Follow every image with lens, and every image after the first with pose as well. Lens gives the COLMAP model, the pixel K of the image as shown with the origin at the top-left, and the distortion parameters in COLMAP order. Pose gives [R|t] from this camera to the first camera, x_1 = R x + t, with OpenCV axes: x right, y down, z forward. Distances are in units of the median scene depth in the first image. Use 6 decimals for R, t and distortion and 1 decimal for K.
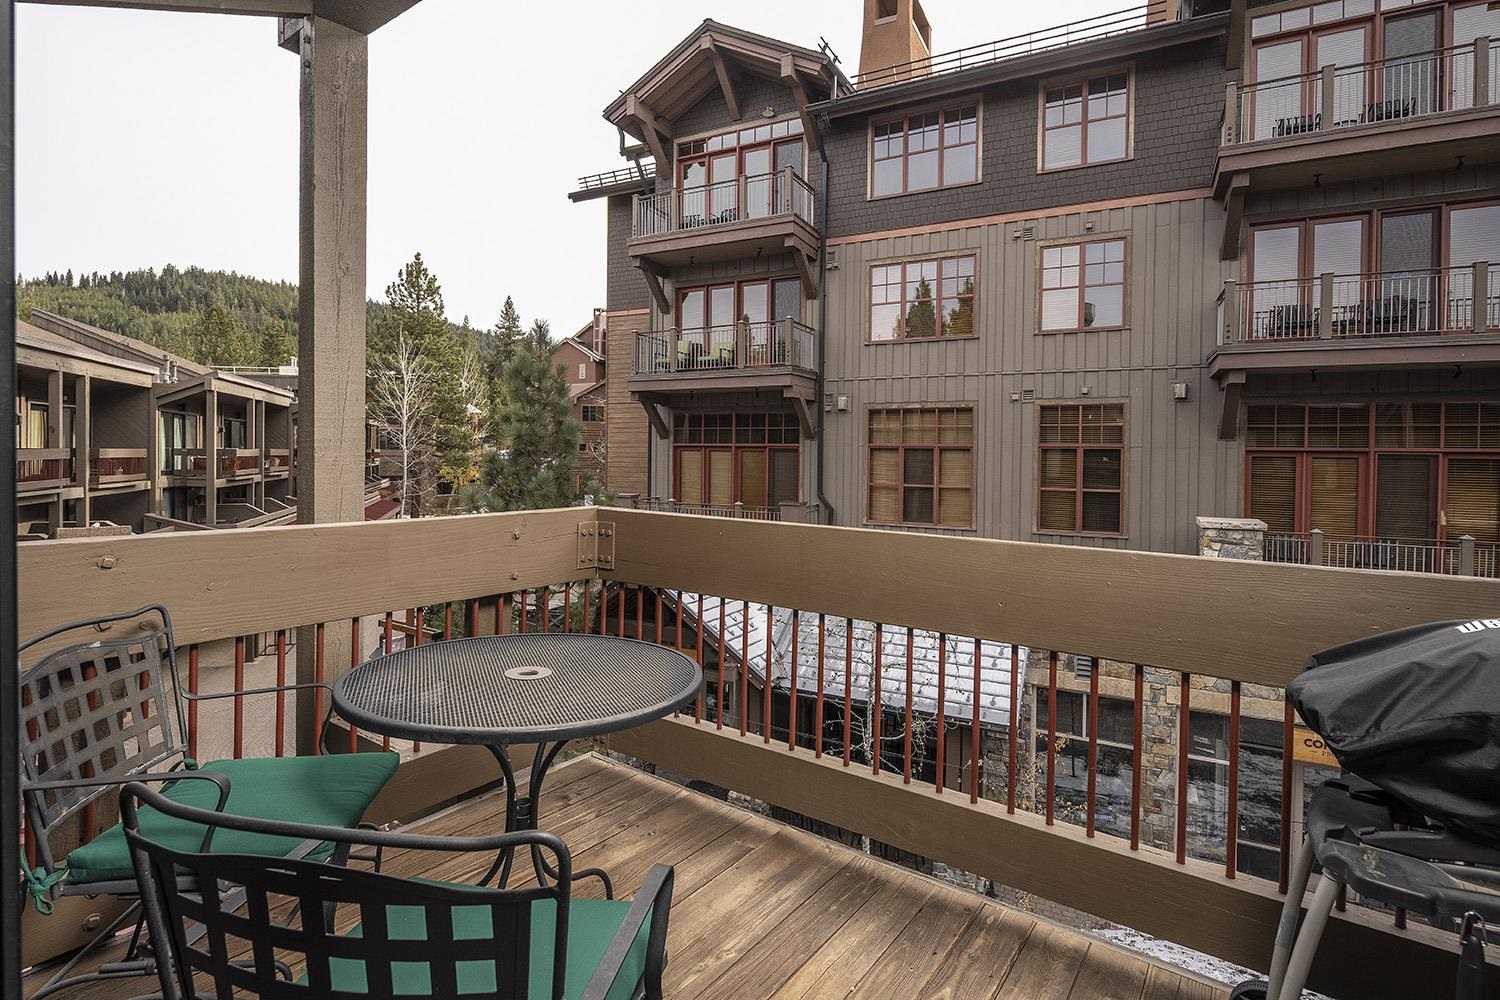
lens RADIAL K [[731.8, 0, 745.0], [0, 731.8, 460.8], [0, 0, 1]] dist [0.000212, -0.000809]
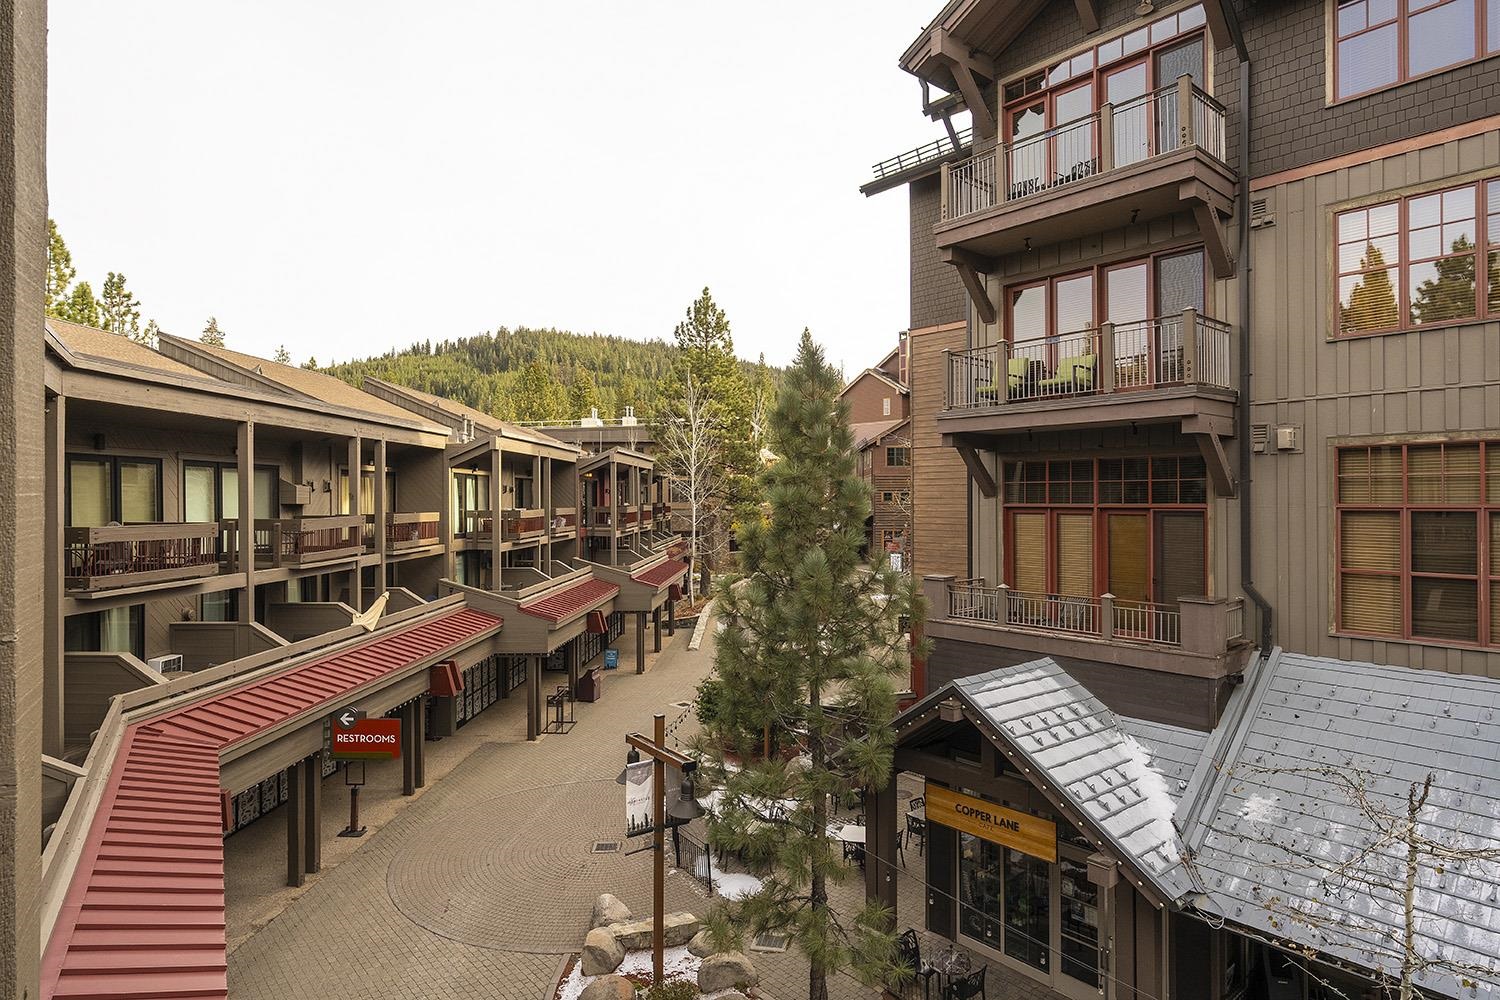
lens RADIAL K [[860.7, 0, 750.0], [0, 860.7, 500.0], [0, 0, 1]] dist [-0.000198, 0.001069]
pose [[0.929125, -0.014867, -0.369466, -0.020250], [0.010486, 0.999849, -0.013862, -0.020849], [0.369616, 0.009005, 0.929141, 0.150093]]
